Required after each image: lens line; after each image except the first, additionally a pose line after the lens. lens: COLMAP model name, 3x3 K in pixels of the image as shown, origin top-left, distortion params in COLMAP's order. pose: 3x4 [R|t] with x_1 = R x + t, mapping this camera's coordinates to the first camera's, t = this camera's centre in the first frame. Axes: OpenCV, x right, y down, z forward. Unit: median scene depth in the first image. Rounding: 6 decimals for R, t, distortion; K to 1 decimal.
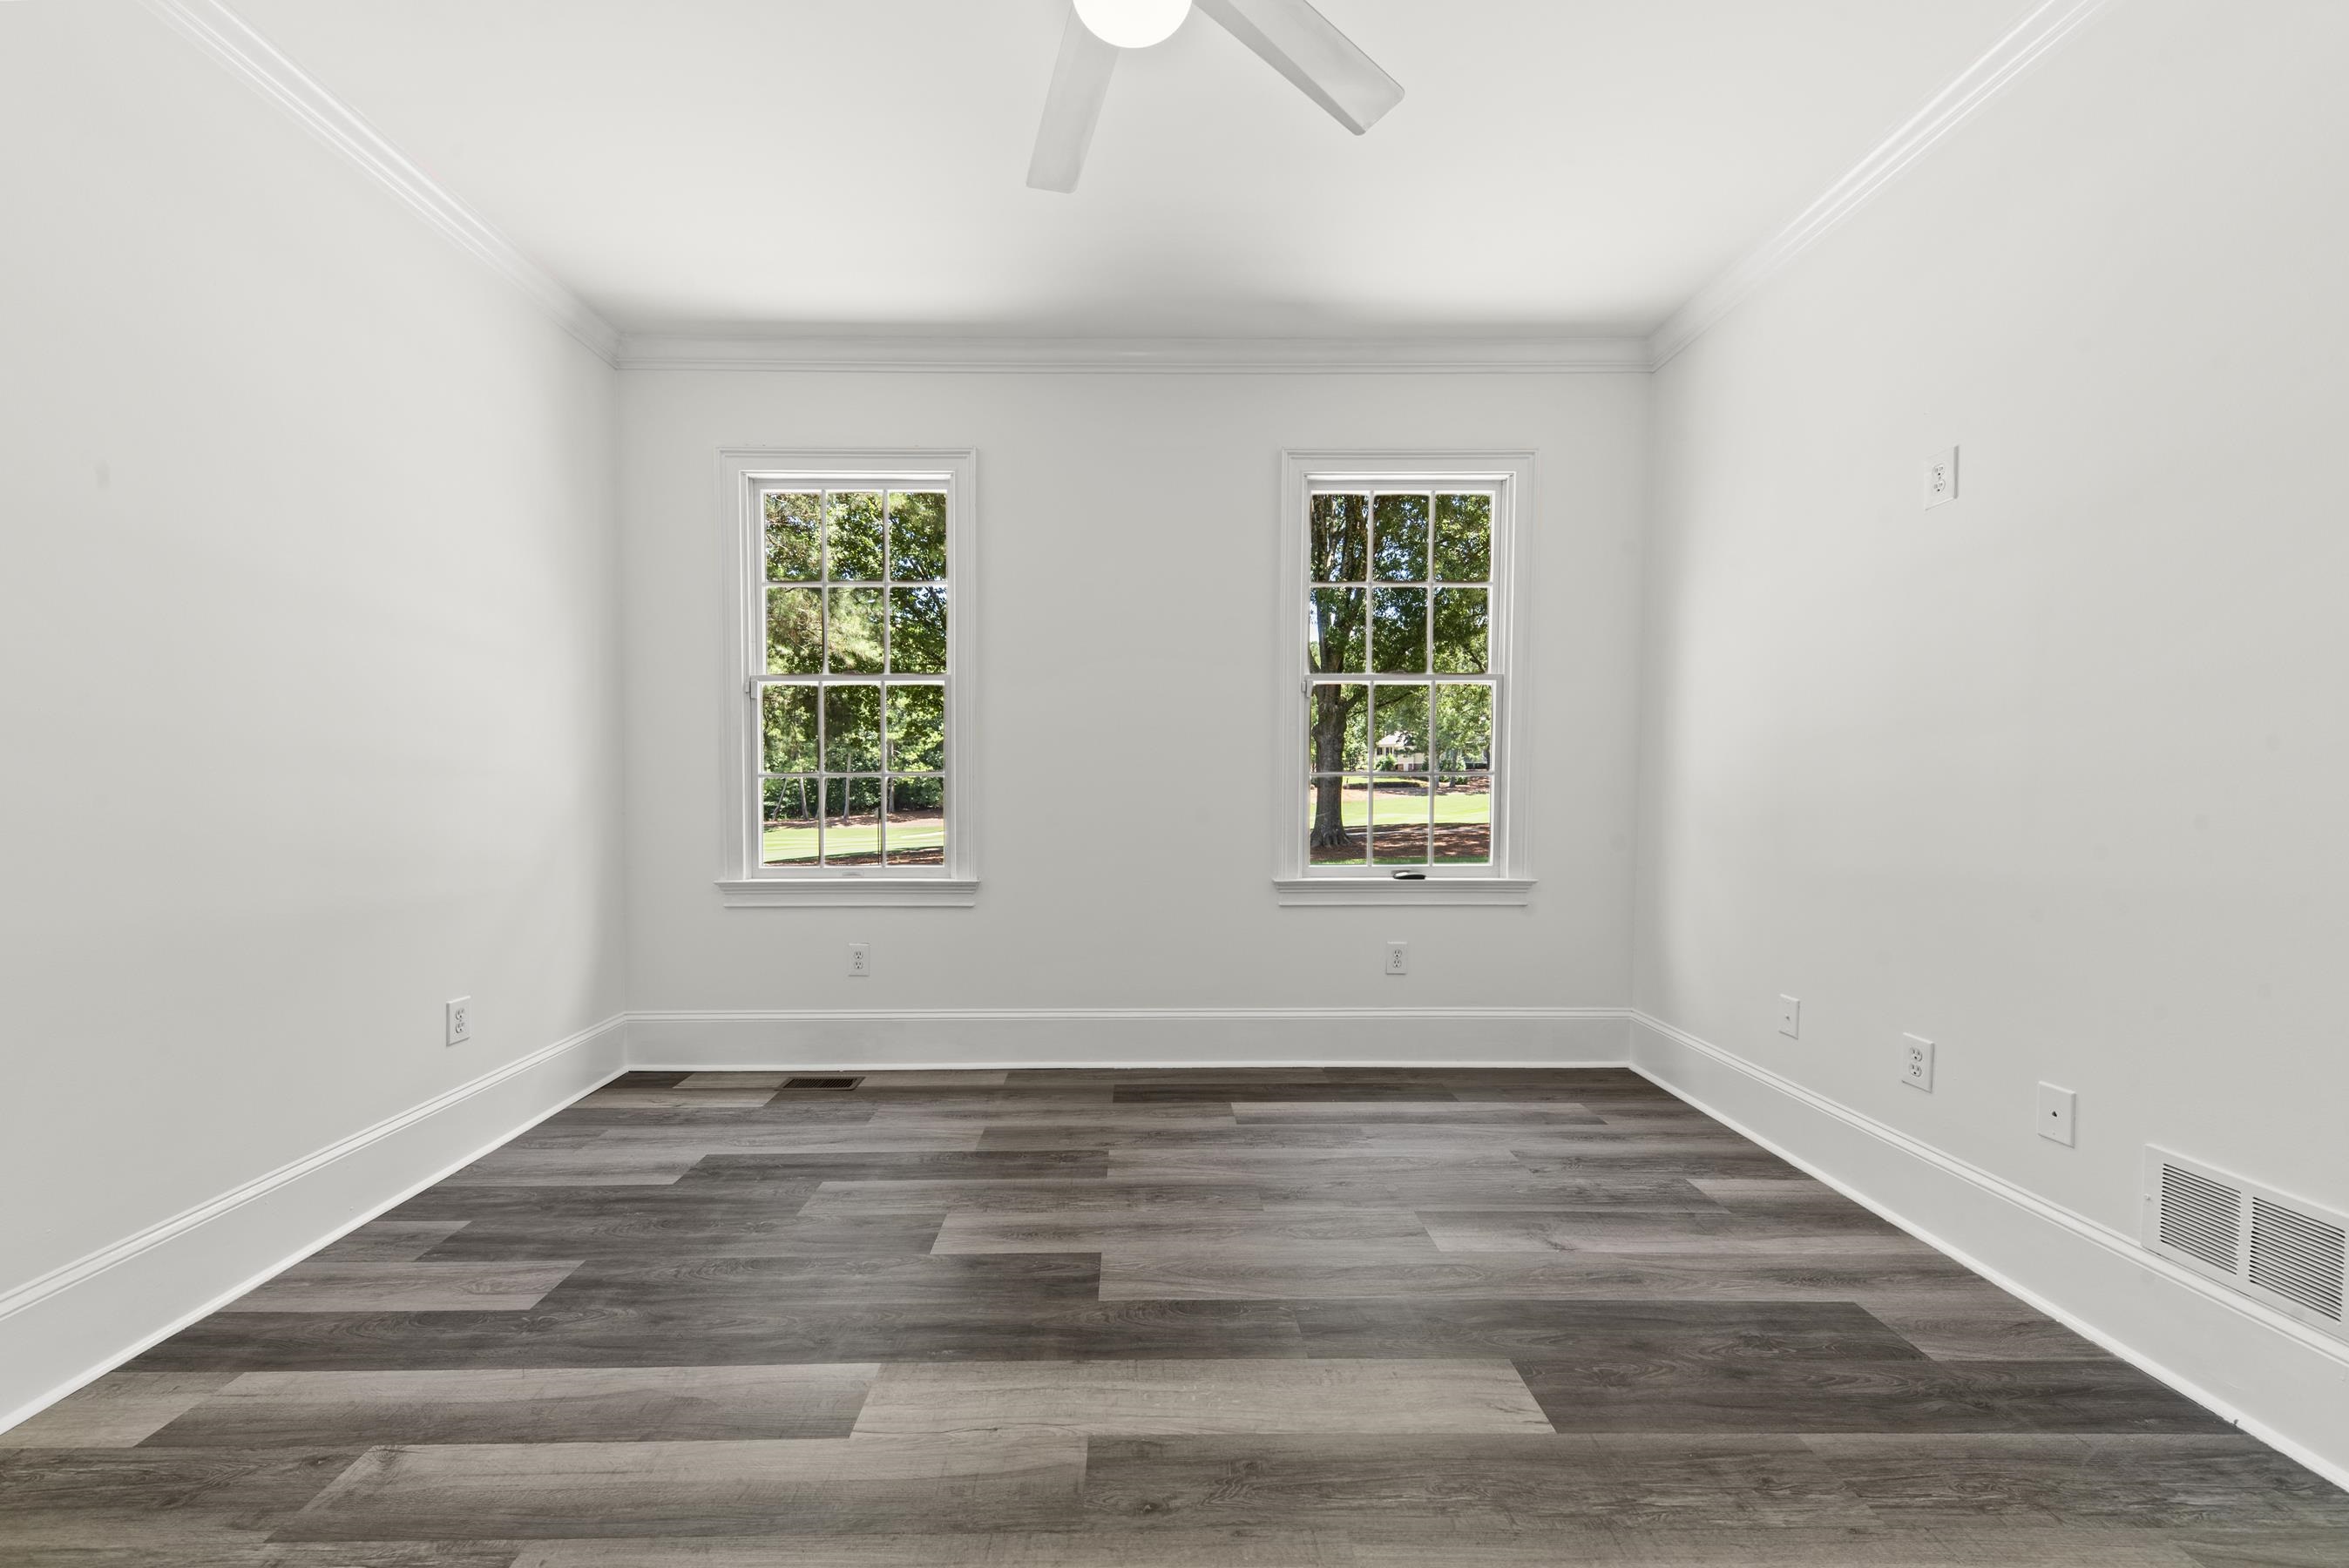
lens RADIAL K [[801.0, 0, 1153.4], [0, 801.0, 774.1], [0, 0, 1]] dist [0.013163, -0.004695]
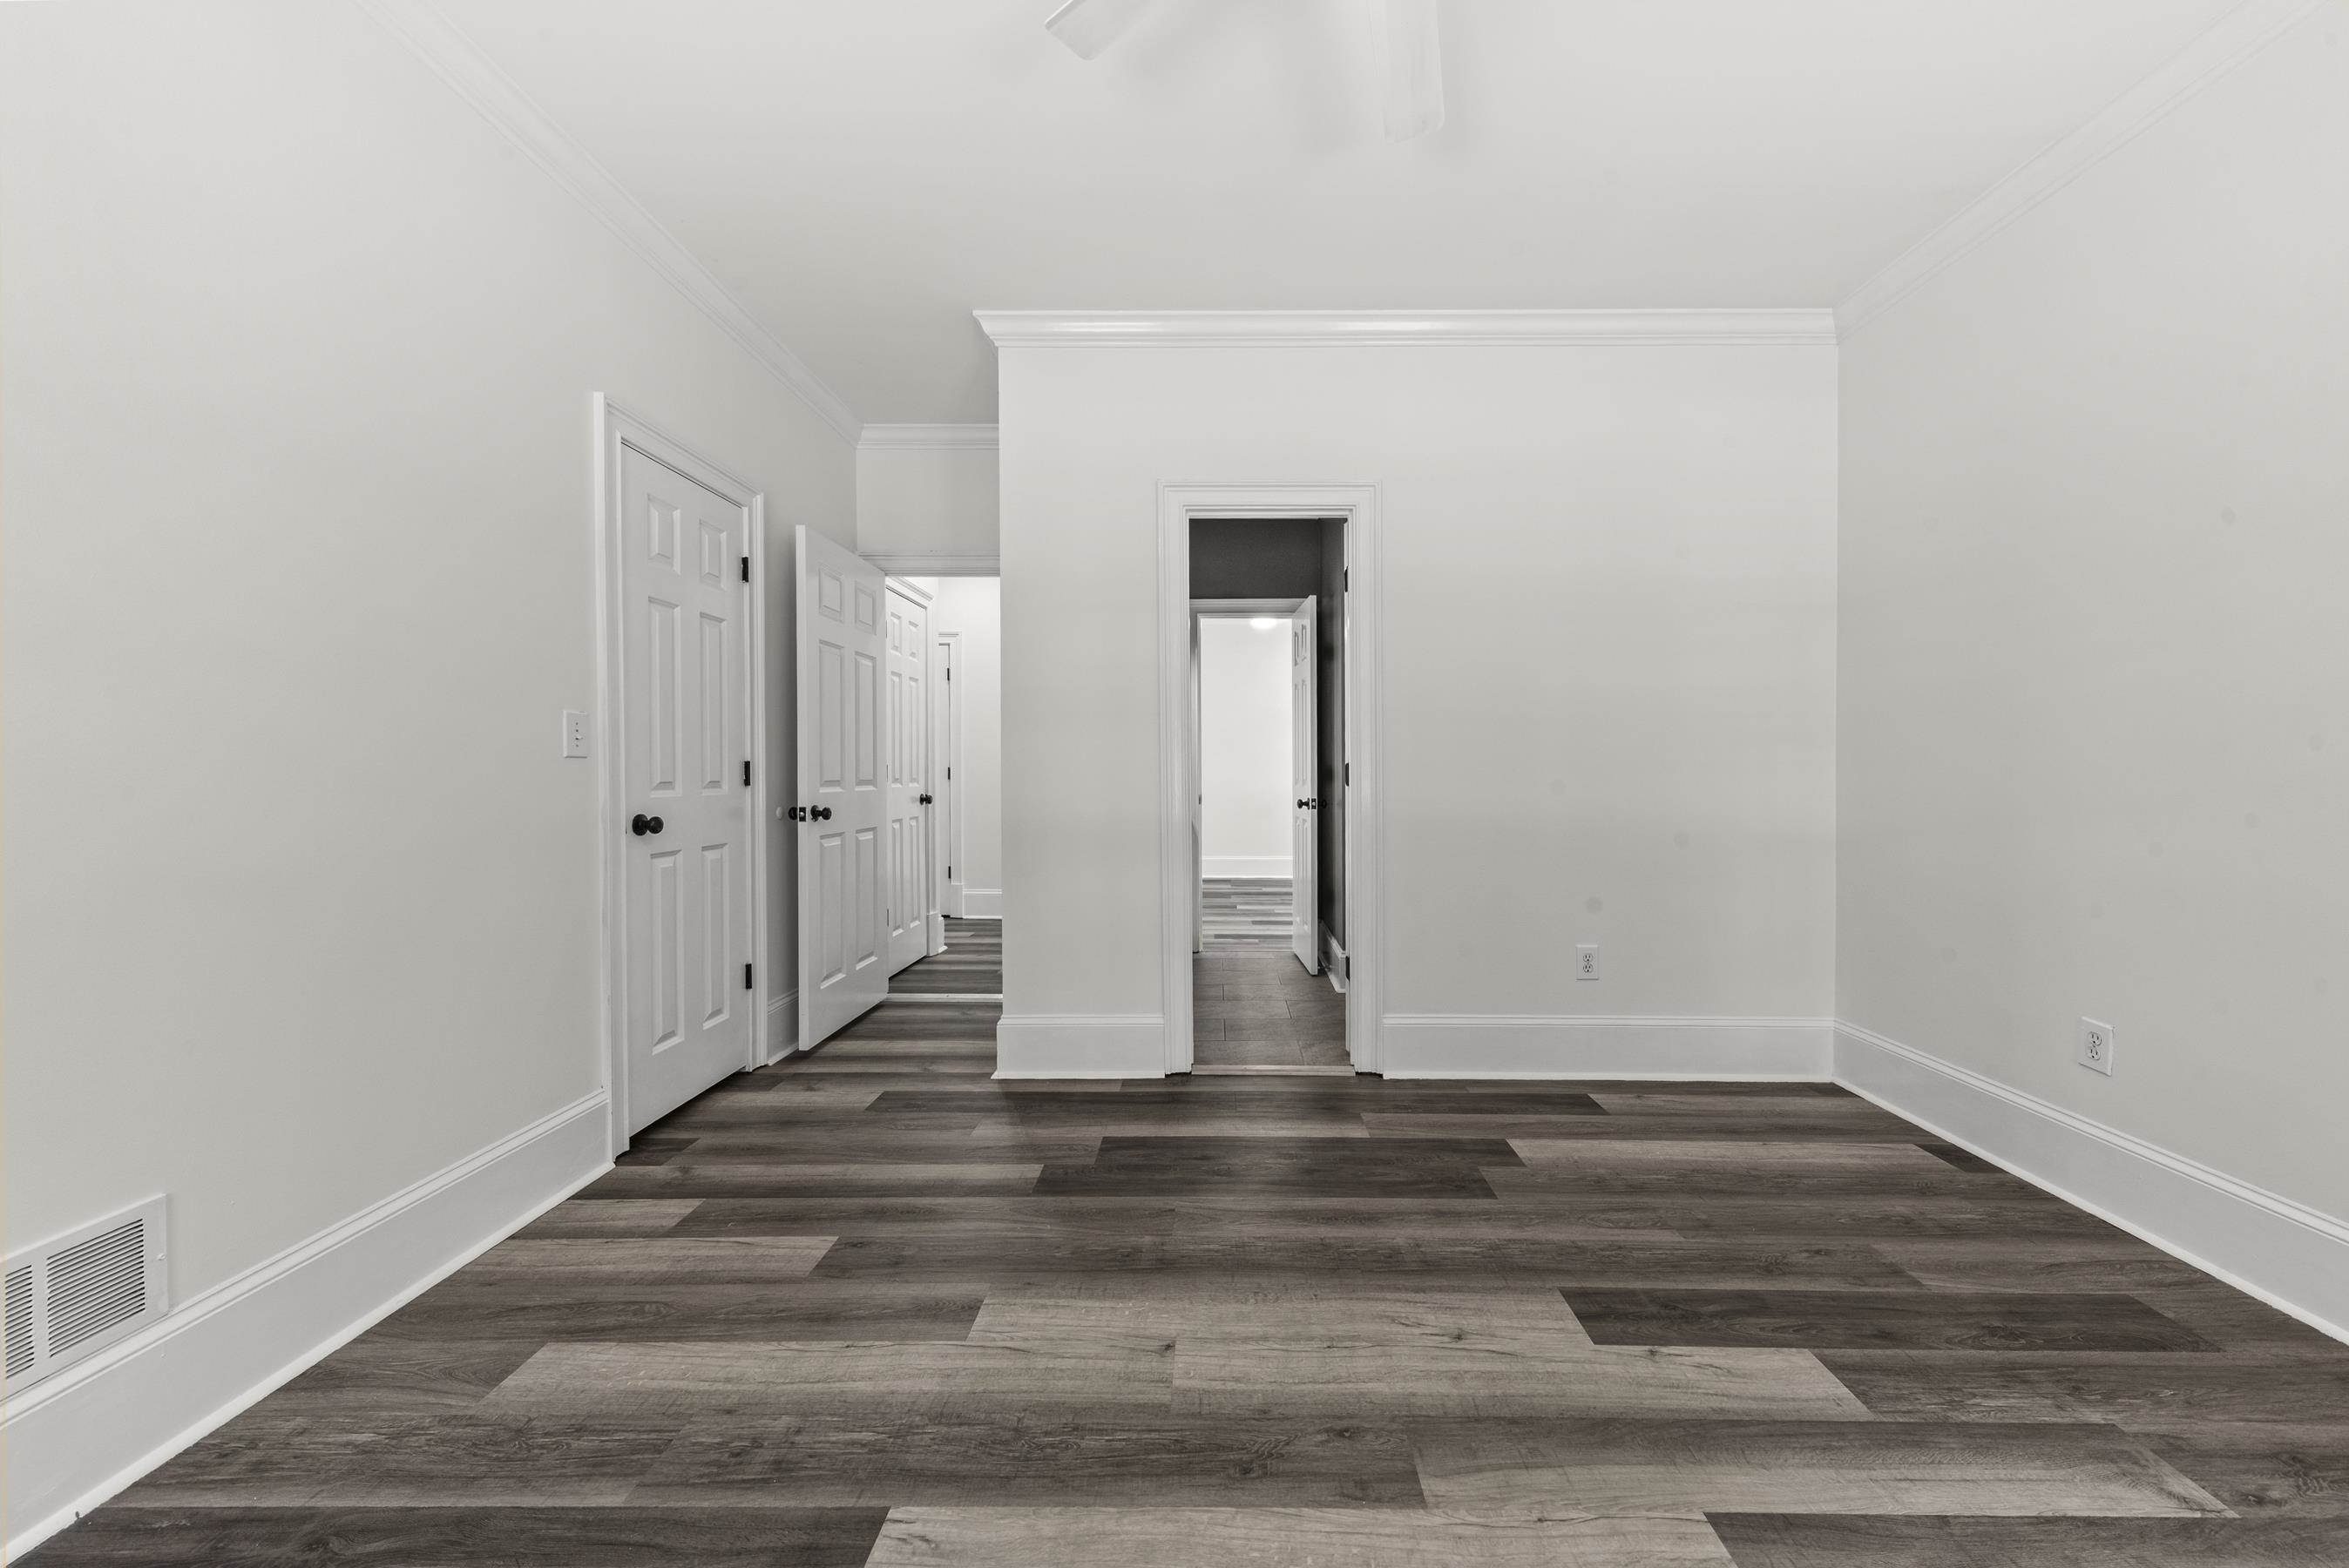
lens RADIAL K [[801.0, 0, 1153.4], [0, 801.0, 774.1], [0, 0, 1]] dist [0.013163, -0.004695]
pose [[-0.994534, -0.000886, 0.104408, 0.131991], [-0.000576, 0.999995, 0.003000, 0.012553], [-0.104410, 0.002923, -0.994530, 1.985072]]
